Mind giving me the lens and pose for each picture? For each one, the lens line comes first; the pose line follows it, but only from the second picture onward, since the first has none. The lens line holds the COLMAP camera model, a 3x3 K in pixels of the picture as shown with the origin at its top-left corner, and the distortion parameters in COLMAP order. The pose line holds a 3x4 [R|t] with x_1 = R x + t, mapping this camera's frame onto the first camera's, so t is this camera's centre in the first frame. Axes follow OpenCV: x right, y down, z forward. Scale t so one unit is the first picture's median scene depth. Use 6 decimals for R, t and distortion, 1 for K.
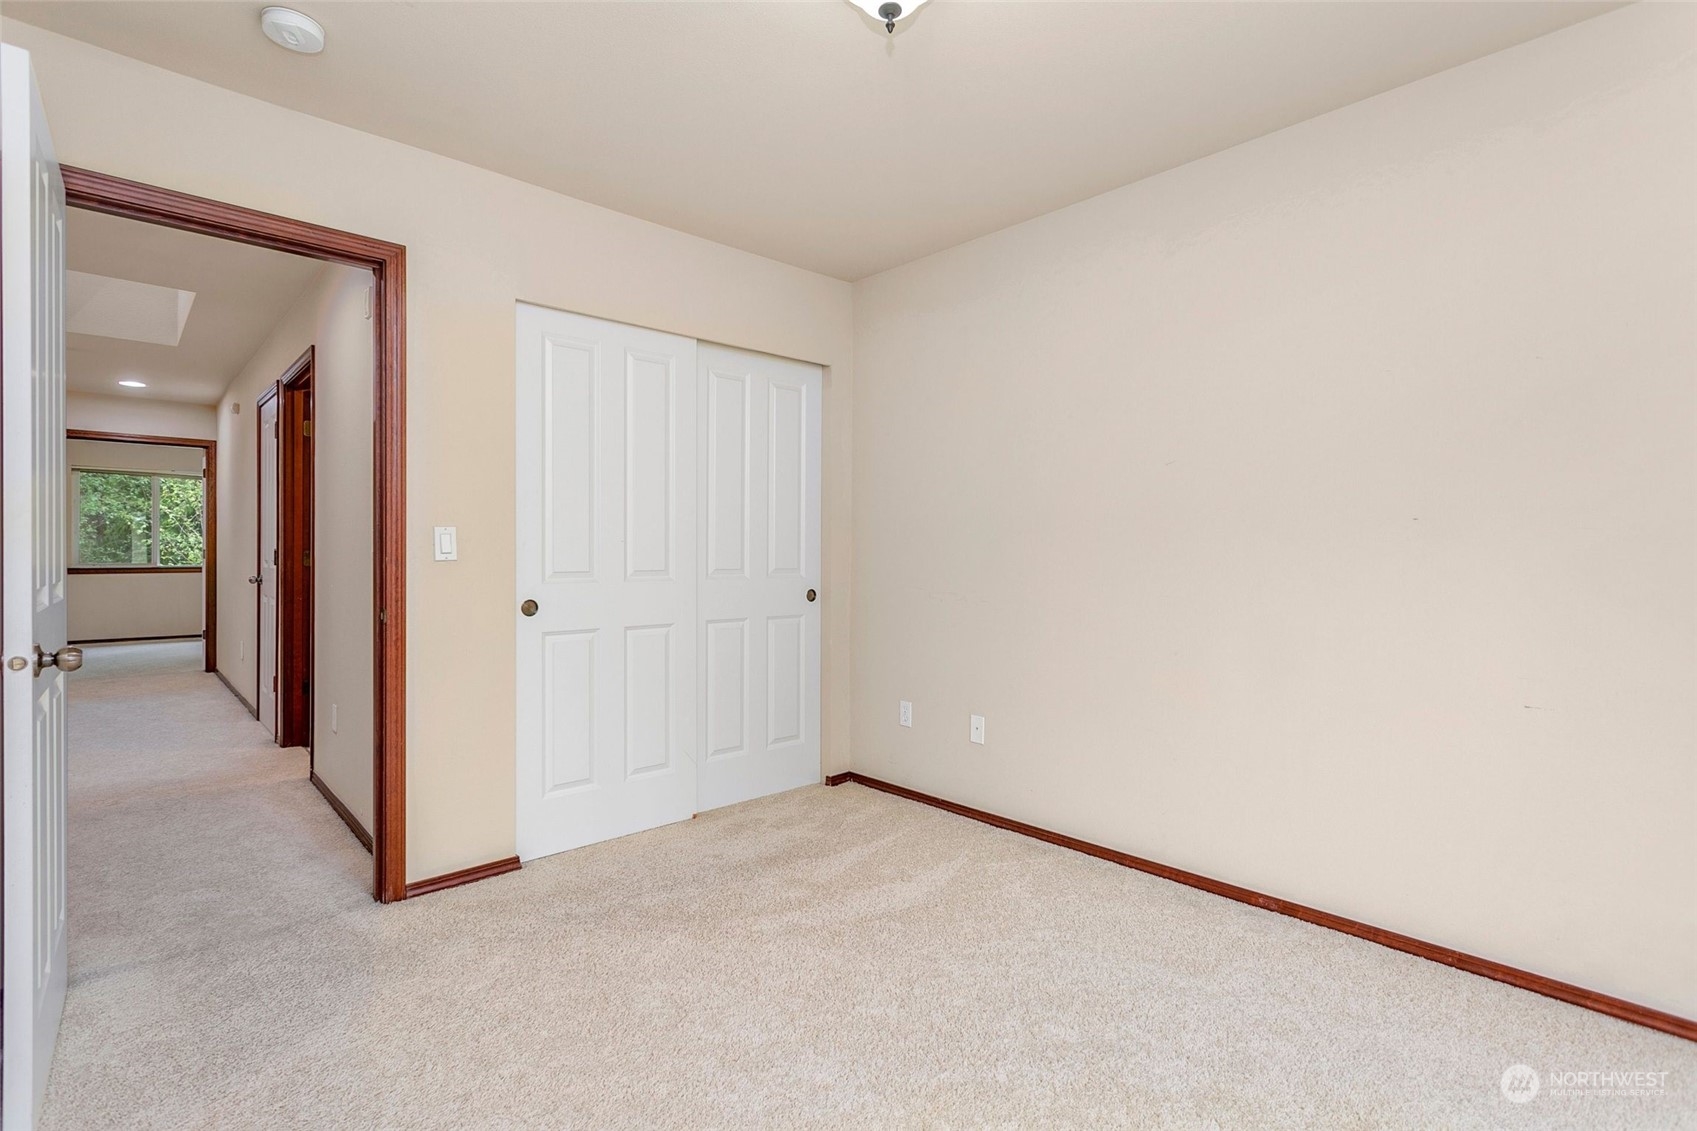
lens RADIAL K [[814.9, 0, 853.2], [0, 814.9, 554.3], [0, 0, 1]] dist [0.003506, 0.000576]
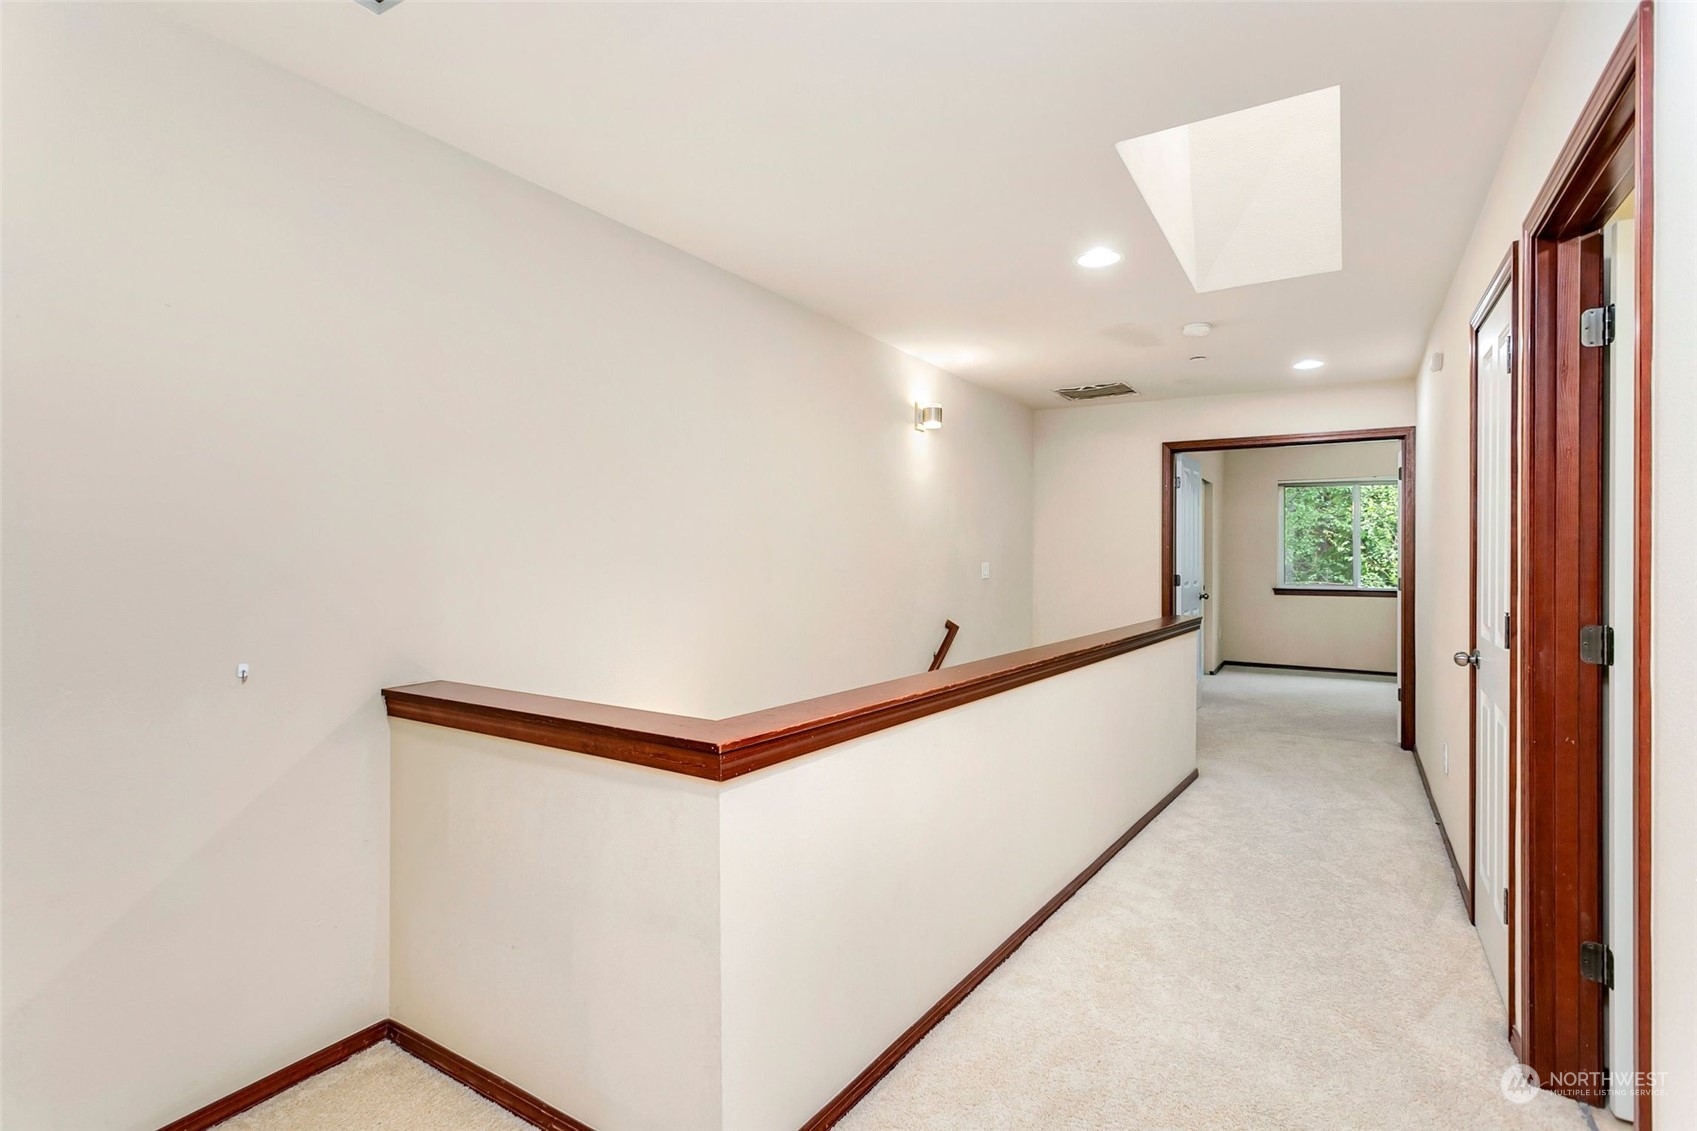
lens RADIAL K [[814.9, 0, 853.2], [0, 814.9, 554.3], [0, 0, 1]] dist [0.003506, 0.000576]
pose [[0.283928, -0.001800, -0.958844, -0.335457], [-0.003976, 0.999987, -0.003055, -0.033016], [0.958837, 0.004680, 0.283917, 0.465673]]
